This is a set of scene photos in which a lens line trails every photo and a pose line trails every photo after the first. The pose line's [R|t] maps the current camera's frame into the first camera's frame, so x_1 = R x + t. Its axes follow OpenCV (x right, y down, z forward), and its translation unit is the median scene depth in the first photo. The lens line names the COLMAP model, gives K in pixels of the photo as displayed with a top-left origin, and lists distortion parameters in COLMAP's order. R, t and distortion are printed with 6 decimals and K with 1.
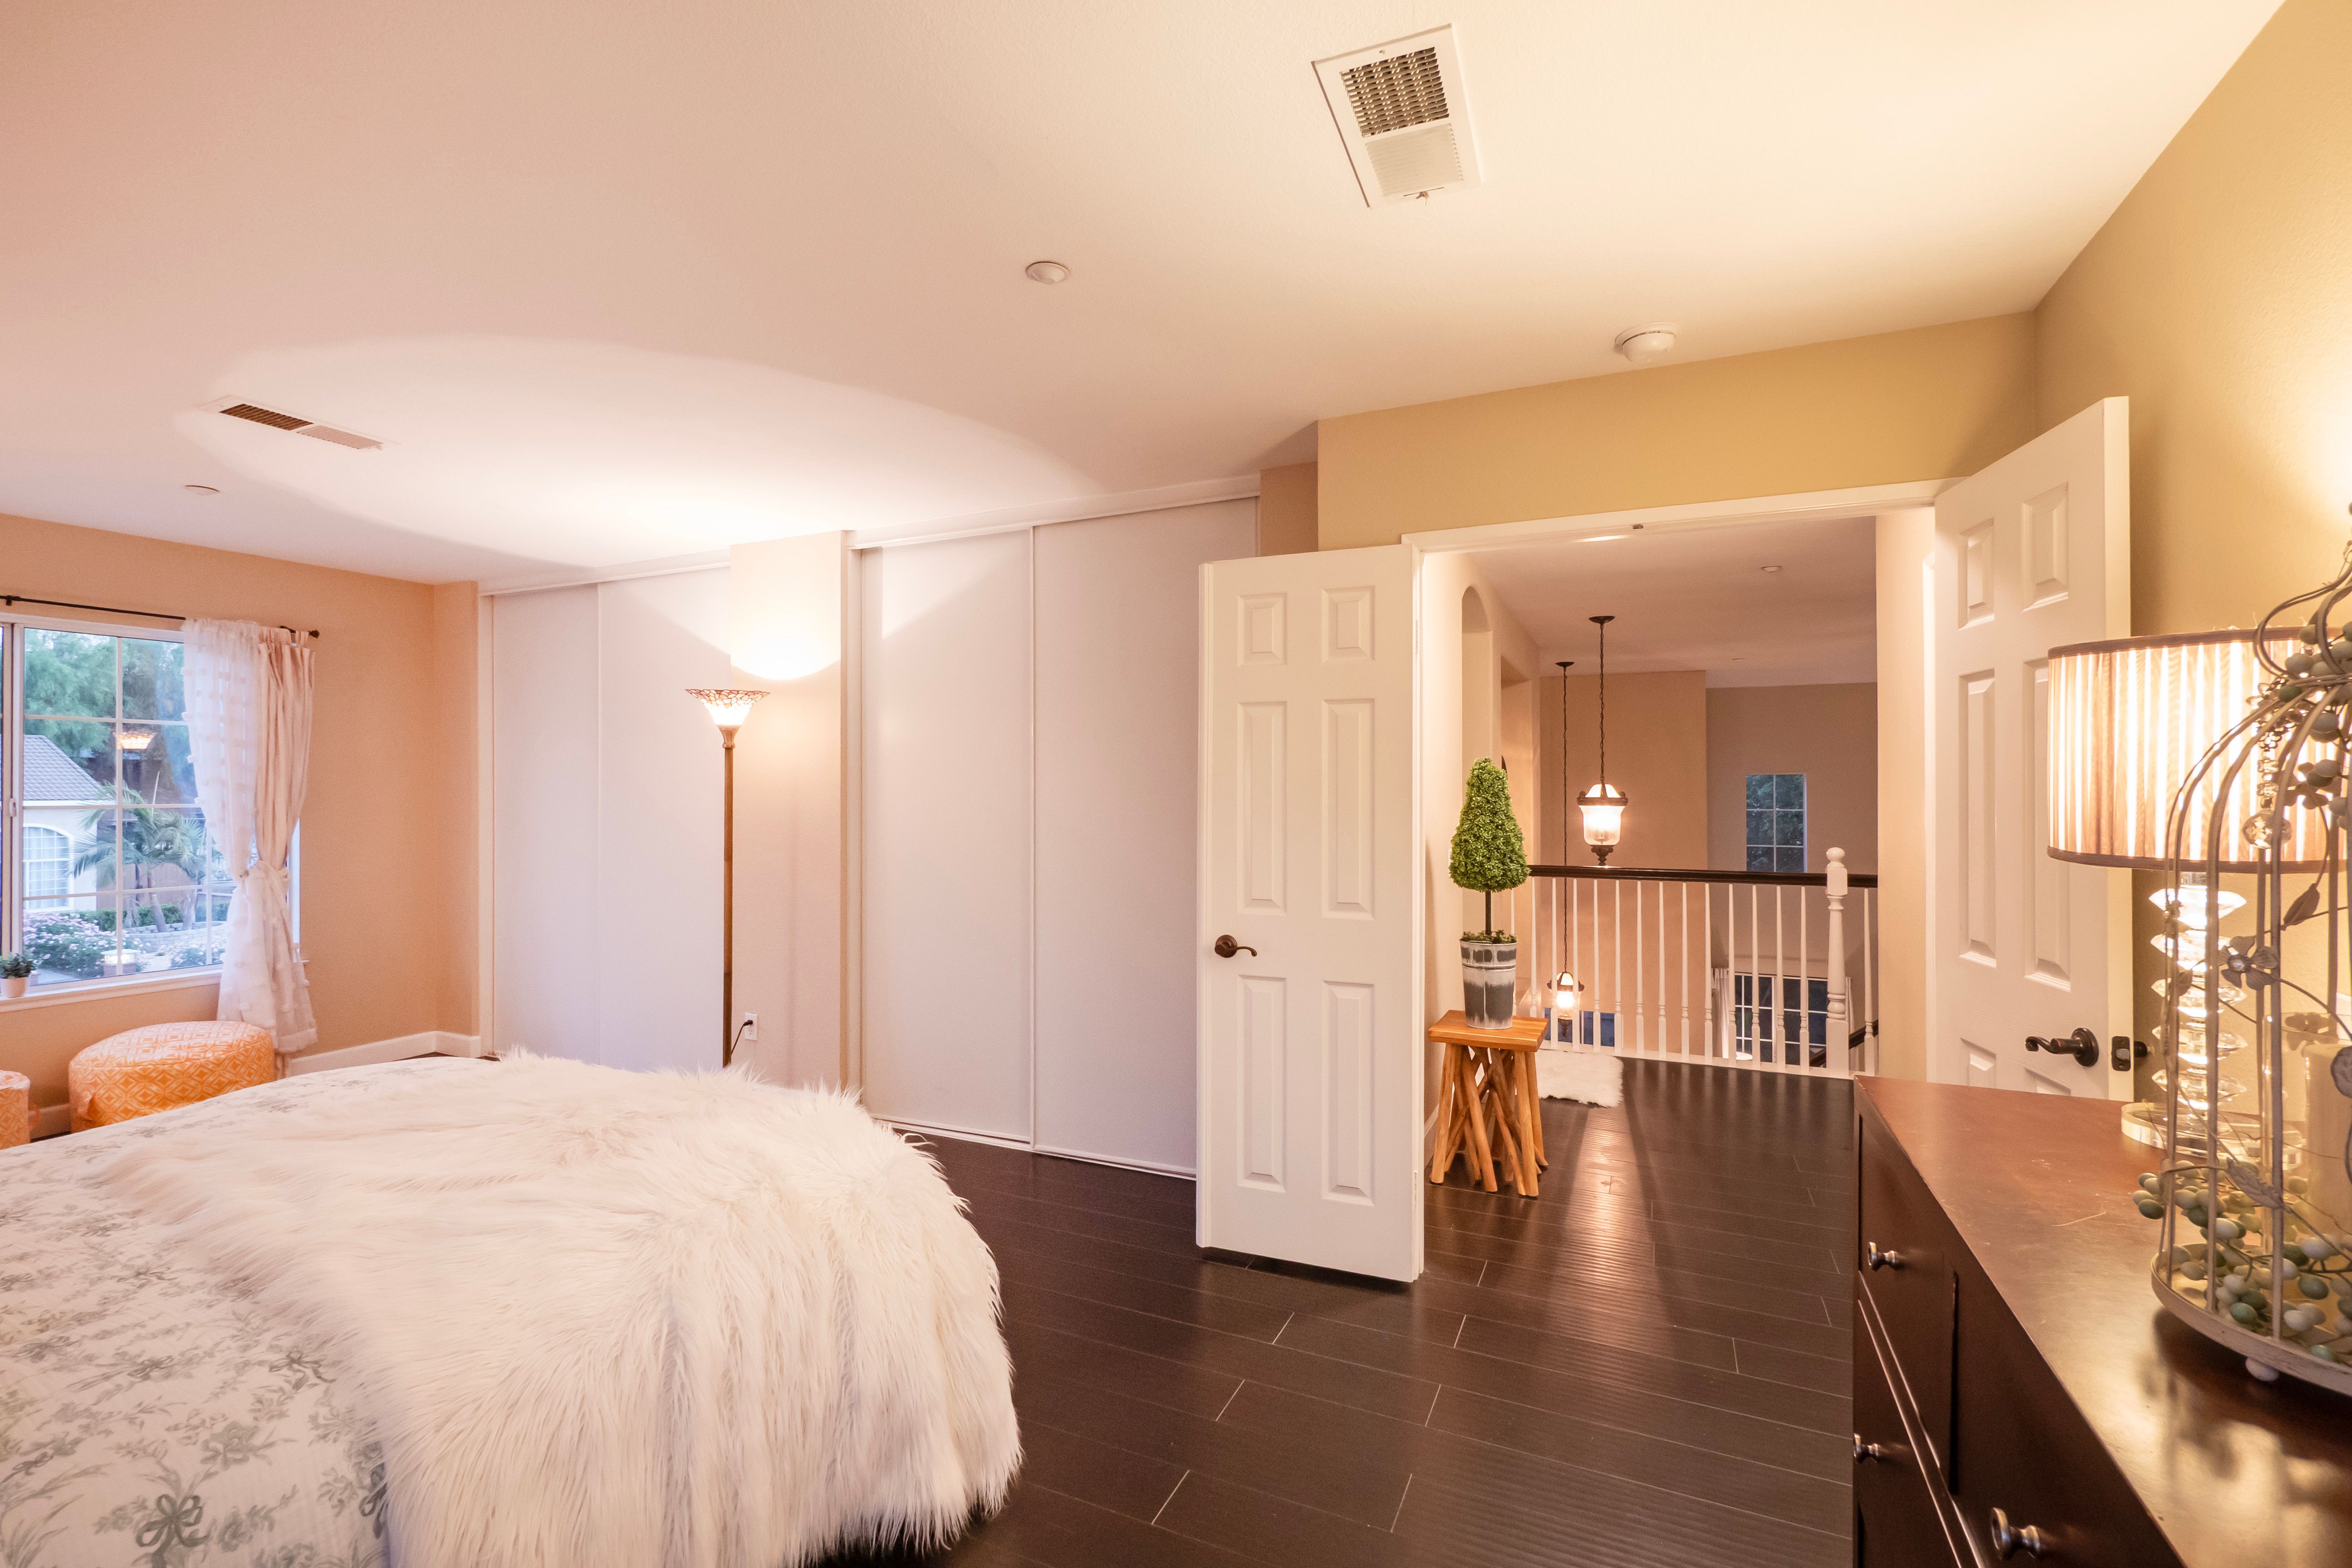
lens RADIAL K [[970.0, 0, 1176.0], [0, 970.0, 784.0], [0, 0, 1]] dist [0.000348, 0.000134]
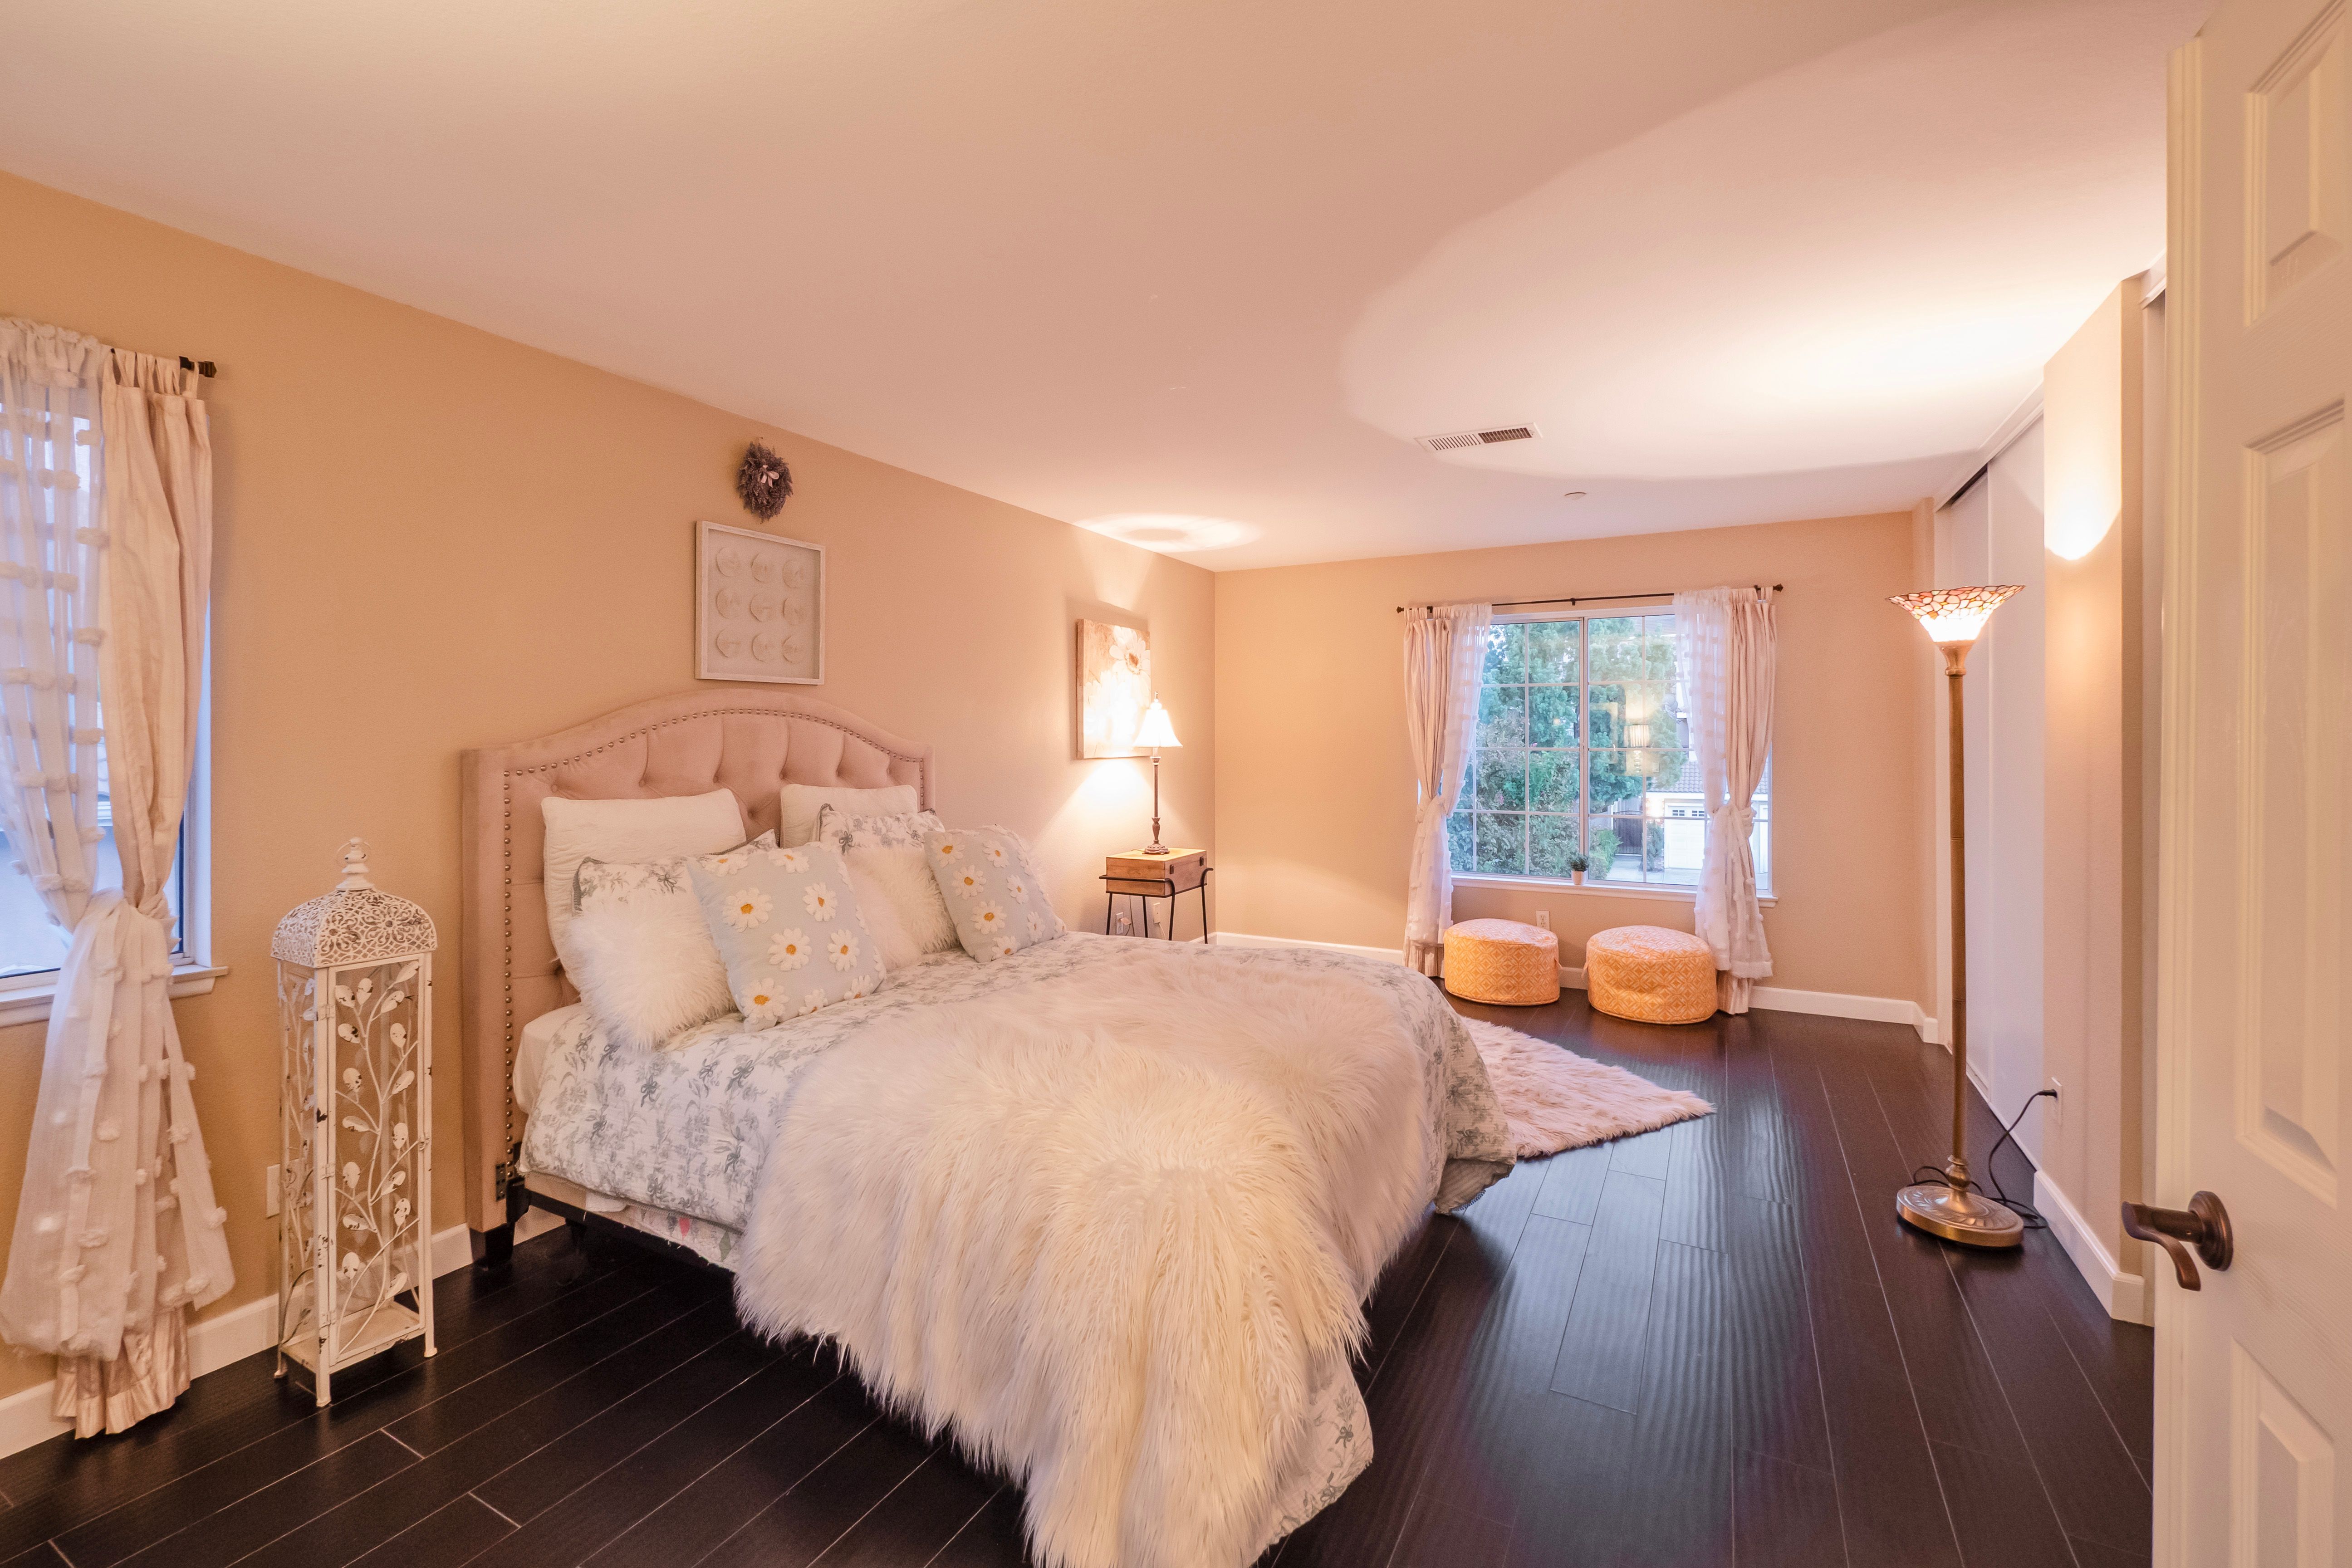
lens RADIAL K [[1010.8, 0, 1181.5], [0, 1010.8, 737.5], [0, 0, 1]] dist [0.000050, 0.000075]
pose [[-0.032518, -0.000310, -0.999471, 0.258240], [0.006619, 0.999978, -0.000526, 0.004249], [0.999449, -0.006632, -0.032515, 0.444275]]
